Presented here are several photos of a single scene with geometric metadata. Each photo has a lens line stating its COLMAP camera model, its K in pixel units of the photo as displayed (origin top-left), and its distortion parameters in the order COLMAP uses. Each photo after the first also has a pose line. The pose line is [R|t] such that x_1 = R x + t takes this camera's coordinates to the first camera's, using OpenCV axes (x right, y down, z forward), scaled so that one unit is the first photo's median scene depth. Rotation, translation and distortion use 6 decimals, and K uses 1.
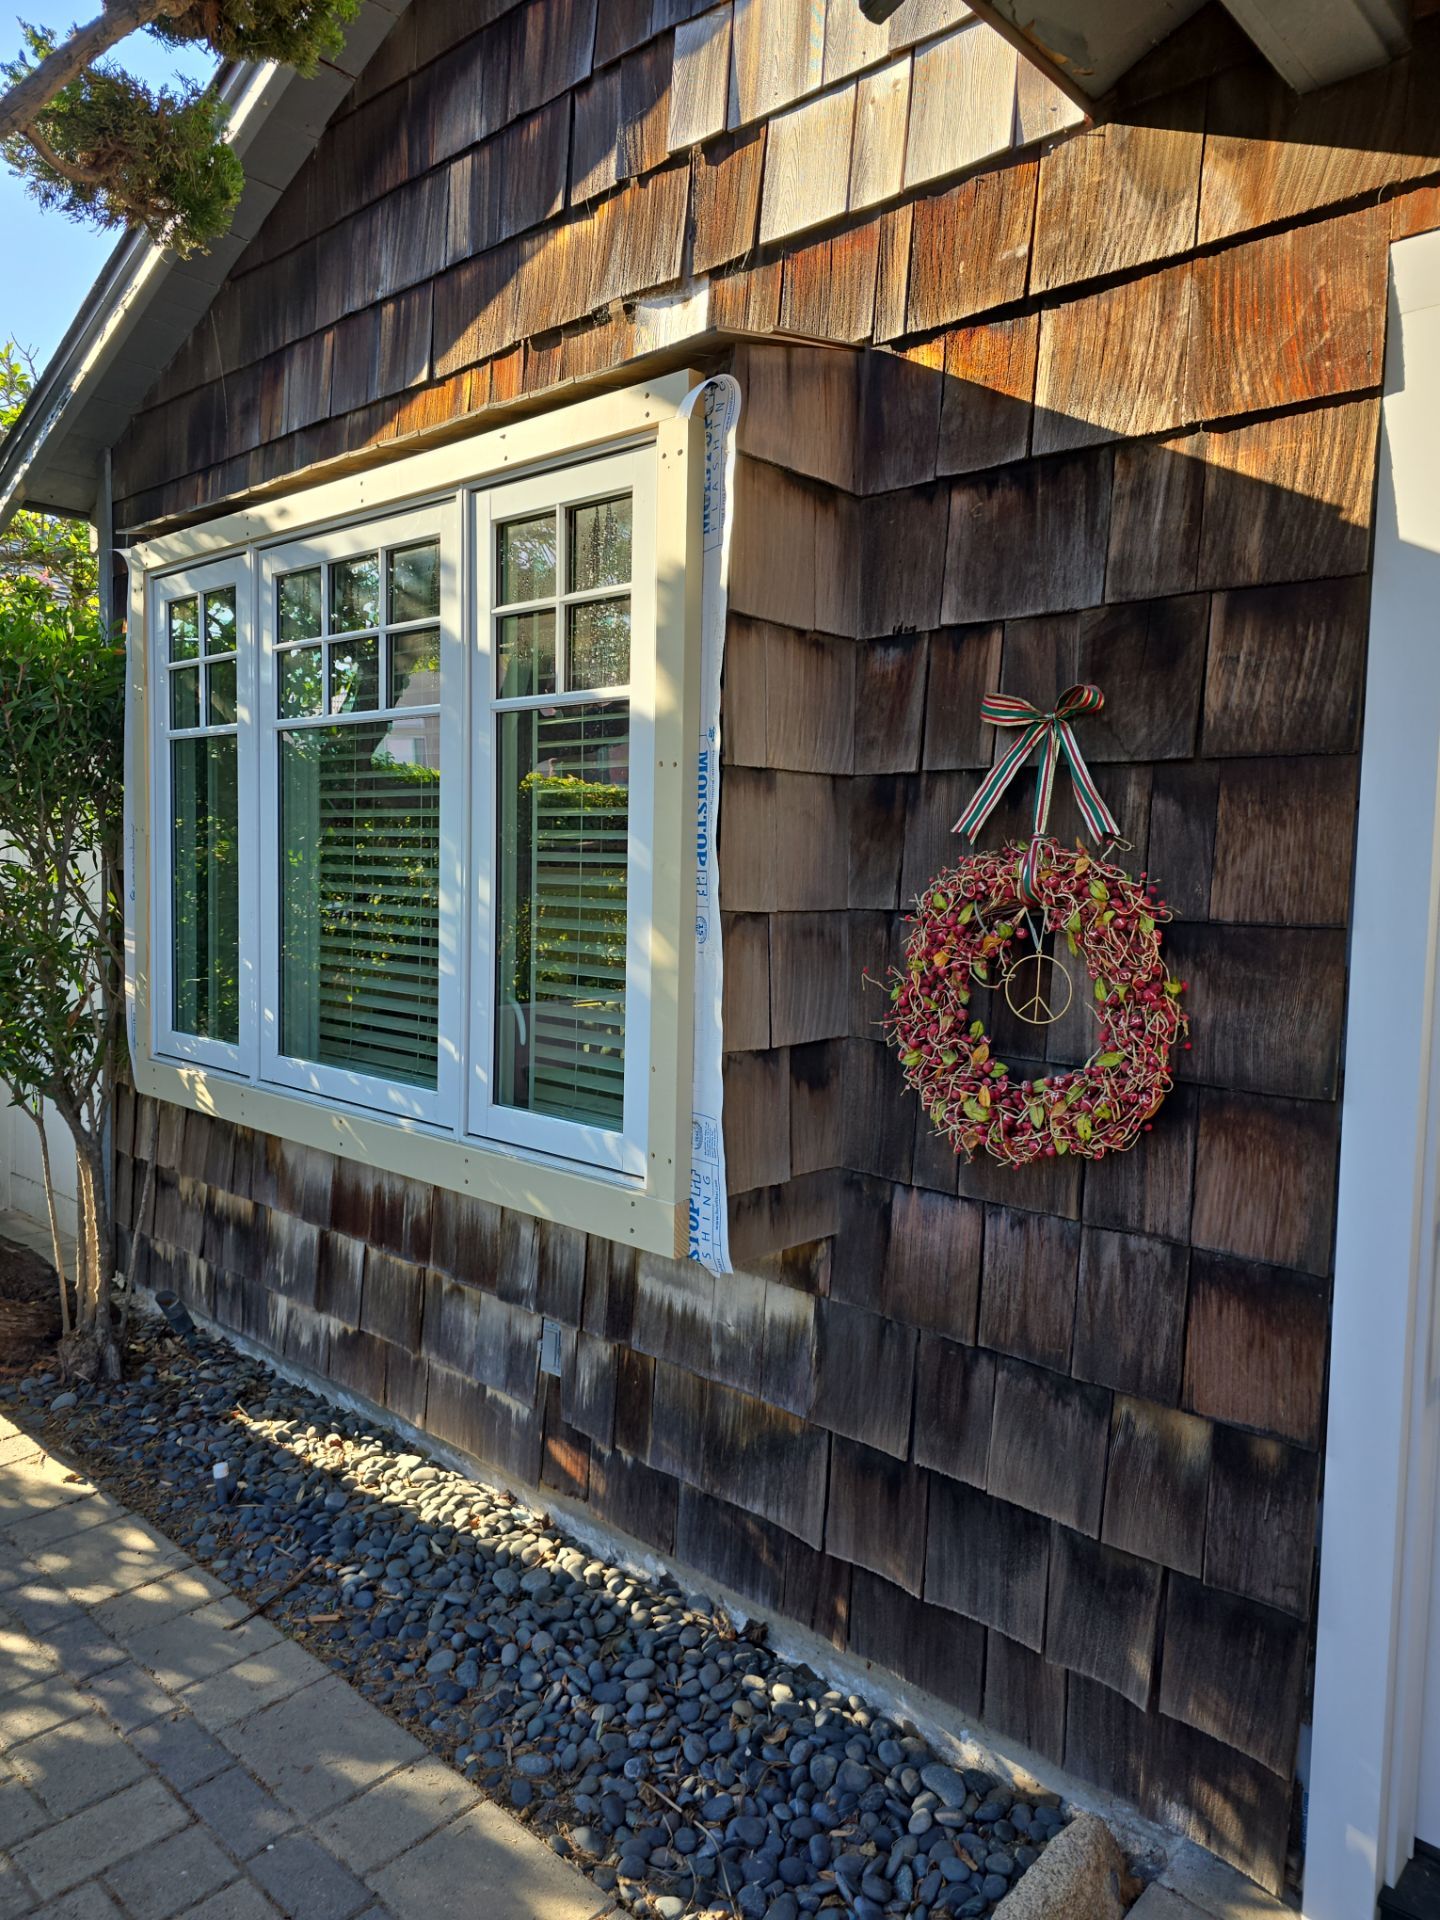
lens RADIAL K [[1353.9, 0, 720.0], [0, 1353.9, 960.0], [0, 0, 1]] dist [0.001494, 0.002154]
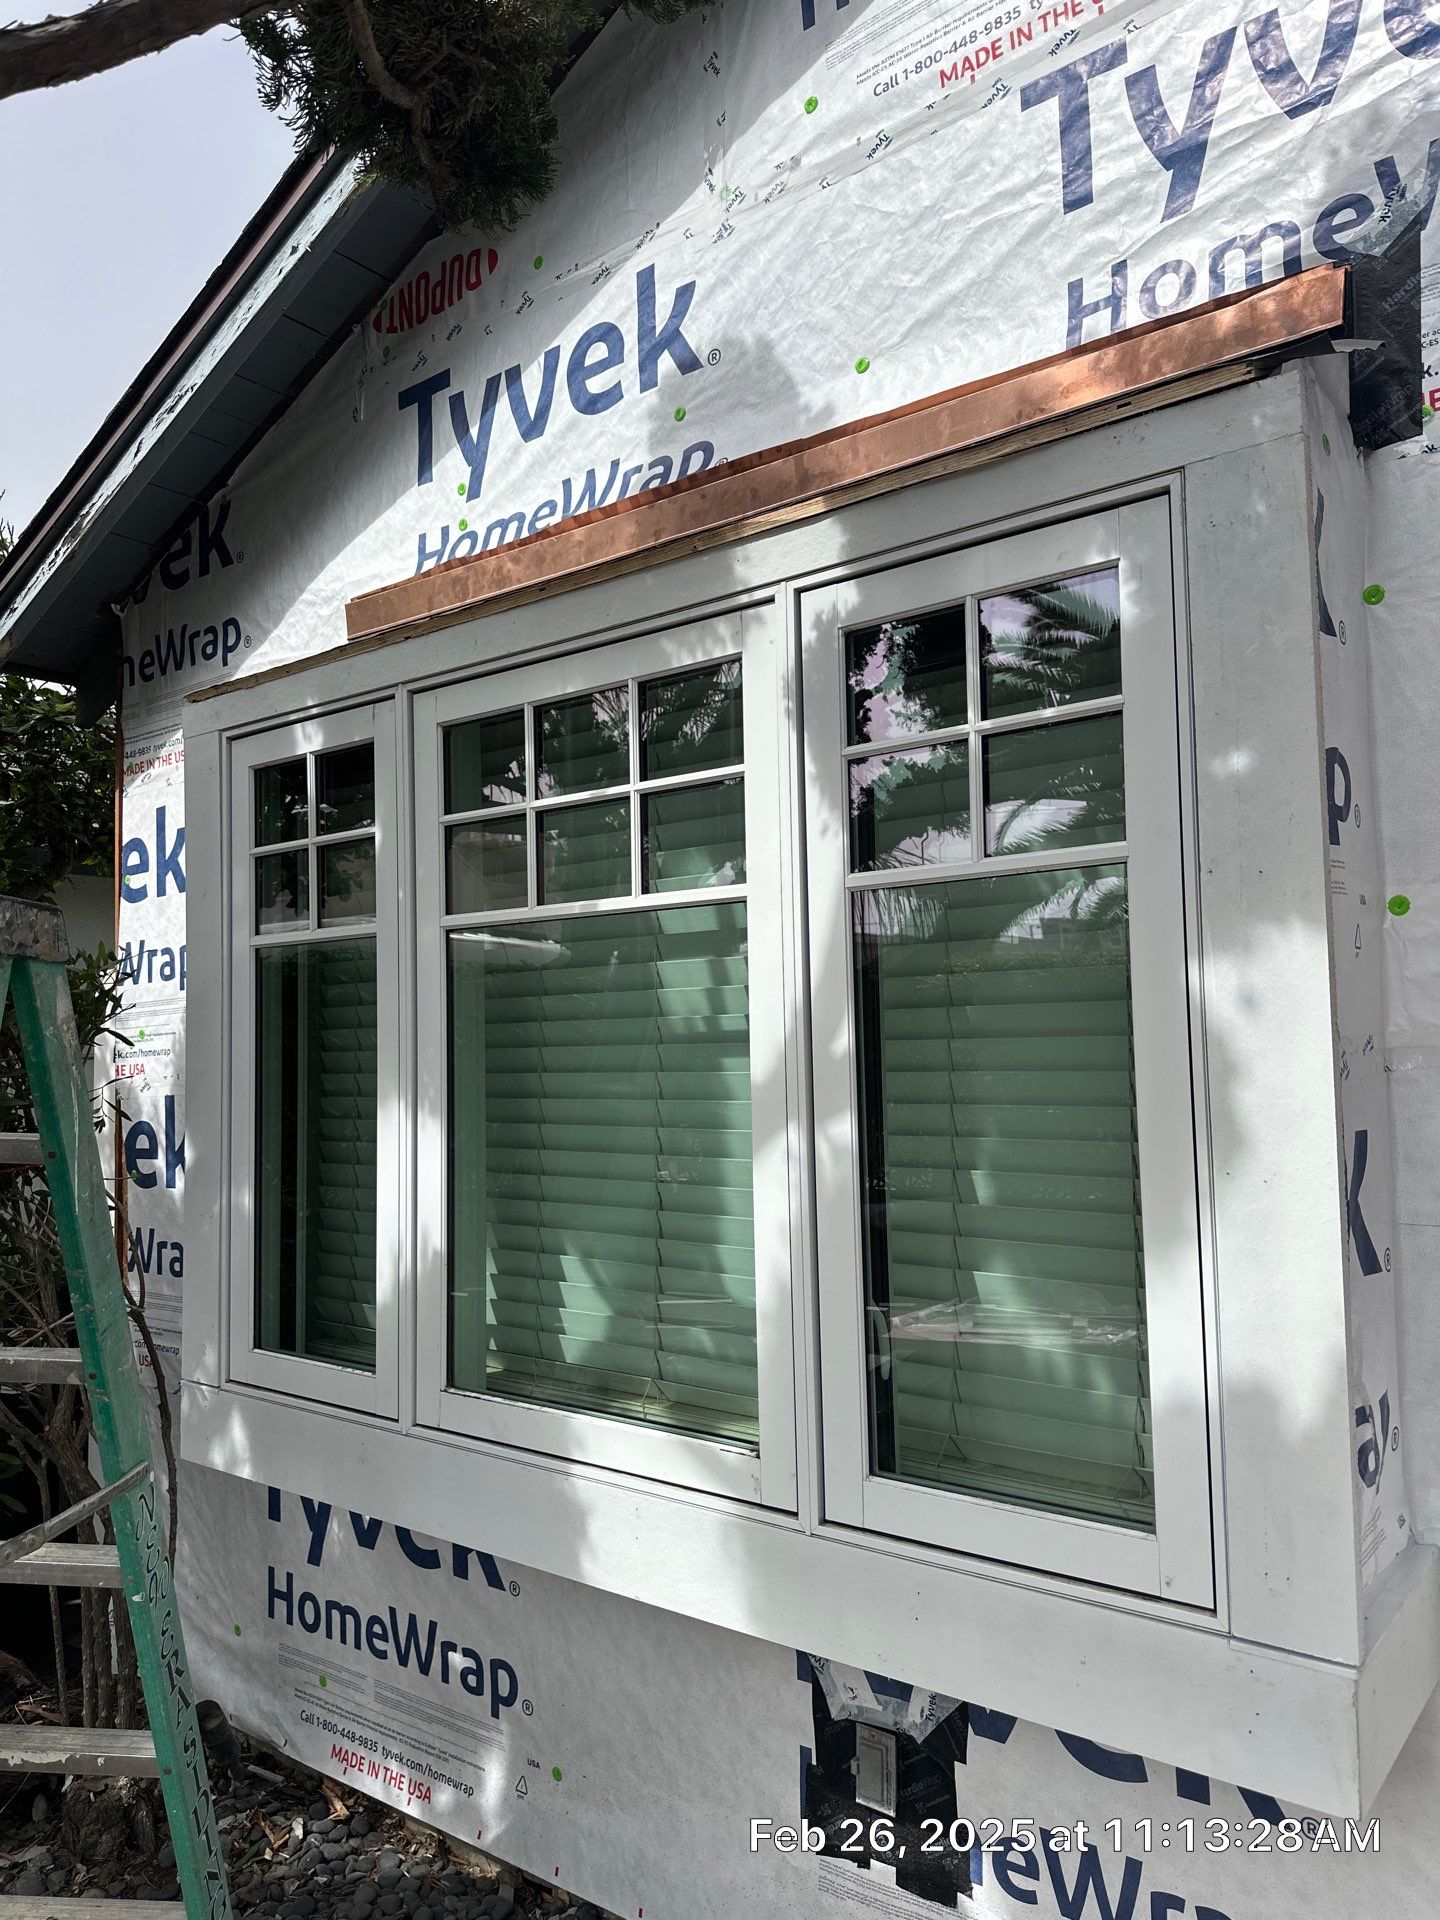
lens RADIAL K [[1353.9, 0, 720.0], [0, 1353.9, 960.0], [0, 0, 1]] dist [0.001494, 0.002154]
pose [[0.990311, -0.021974, 0.137117, -0.228822], [0.044141, 0.986002, -0.160784, -0.024798], [-0.131665, 0.165279, 0.977419, 0.225888]]
